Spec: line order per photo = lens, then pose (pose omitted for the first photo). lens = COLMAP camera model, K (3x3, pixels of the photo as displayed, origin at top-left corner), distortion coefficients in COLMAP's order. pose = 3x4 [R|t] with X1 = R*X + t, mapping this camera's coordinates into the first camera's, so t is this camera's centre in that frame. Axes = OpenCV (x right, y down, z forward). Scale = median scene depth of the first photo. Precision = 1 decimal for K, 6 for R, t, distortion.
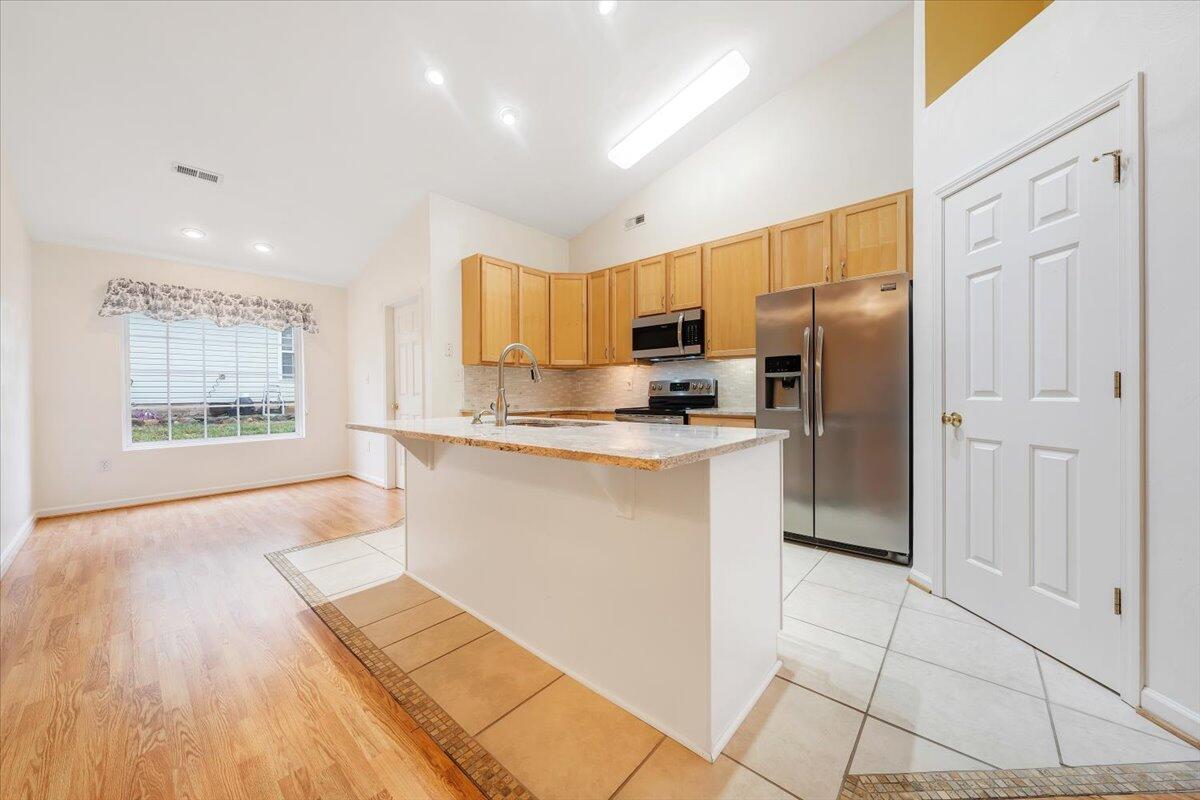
lens RADIAL K [[427.7, 0, 597.3], [0, 427.7, 396.2], [0, 0, 1]] dist [-0.002286, -0.000090]
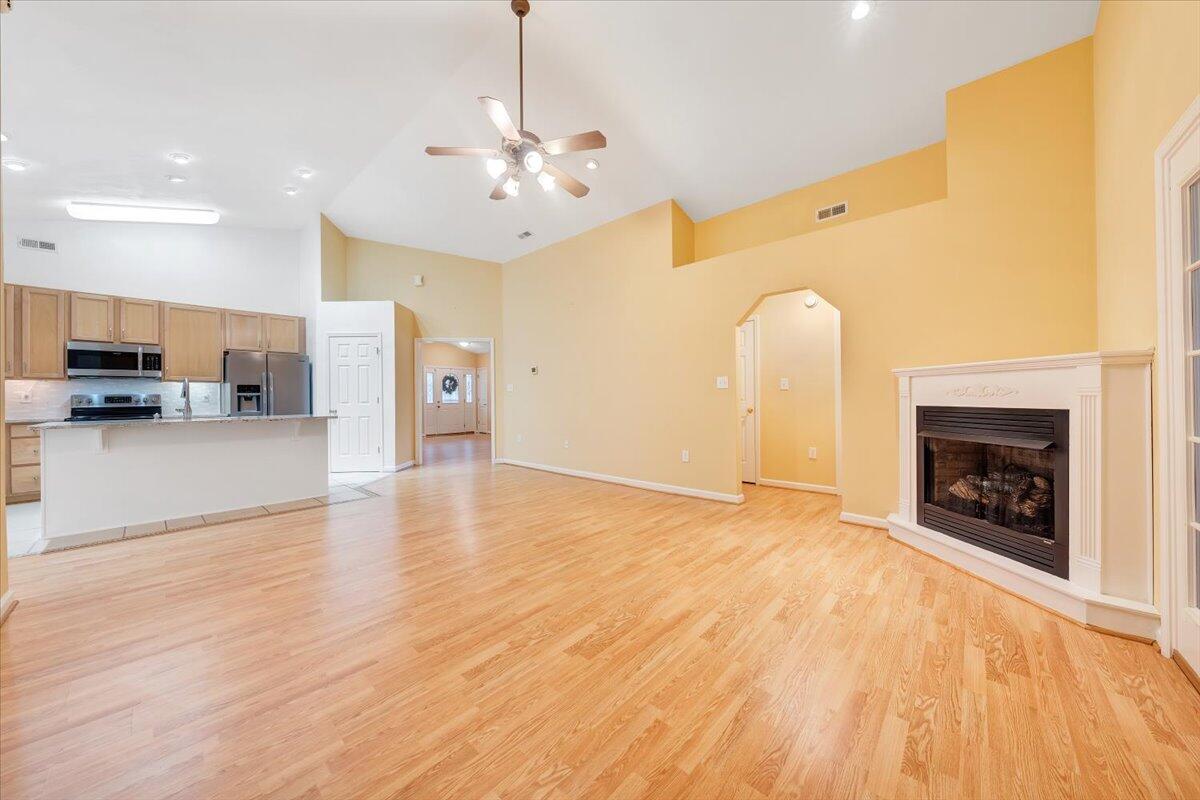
lens RADIAL K [[412.9, 0, 599.2], [0, 412.9, 397.1], [0, 0, 1]] dist [-0.001662, -0.000014]
pose [[0.012984, 0.010536, 0.999860, -1.012110], [0.018783, 0.999765, -0.010779, 0.010373], [-0.999739, 0.018921, 0.012783, -0.450184]]
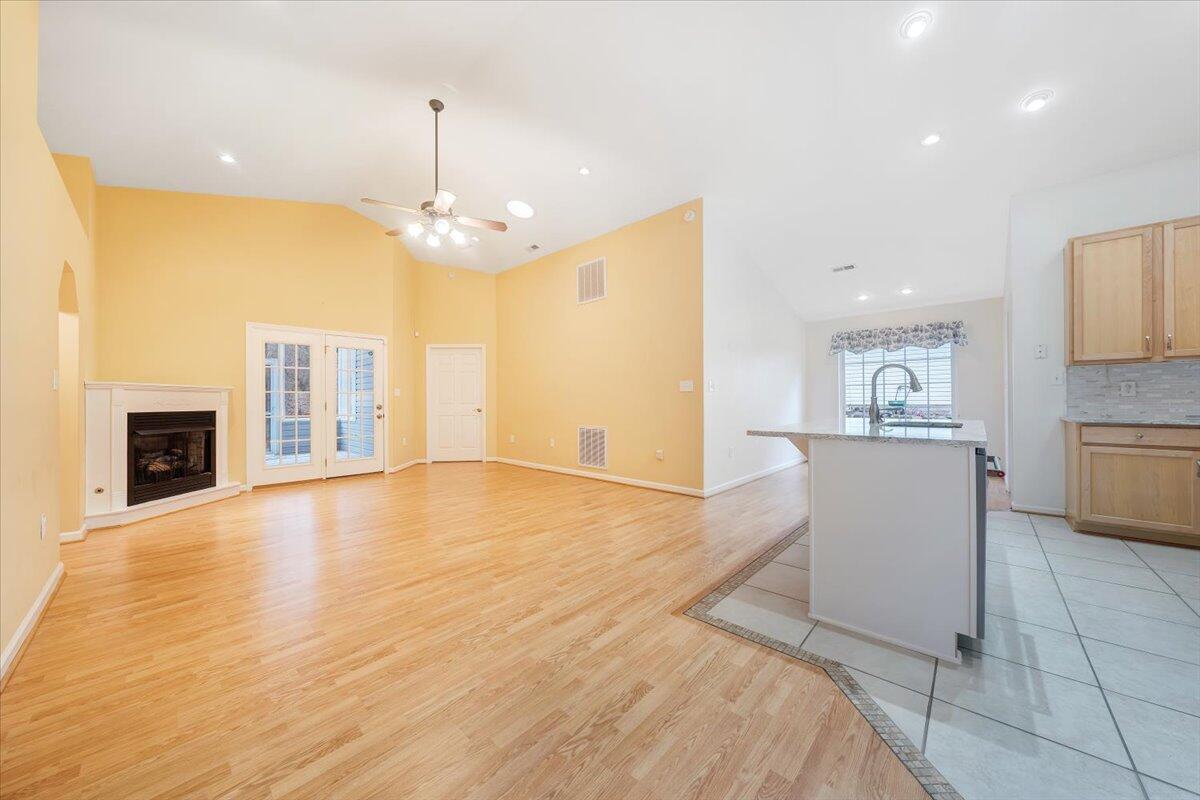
lens RADIAL K [[409.4, 0, 600.6], [0, 409.4, 398.6], [0, 0, 1]] dist [-0.002413, 0.000251]
pose [[-0.021430, 0.003126, -0.999765, 0.554072], [-0.001561, 0.999994, 0.003160, -0.007421], [0.999769, 0.001628, -0.021425, 0.056264]]
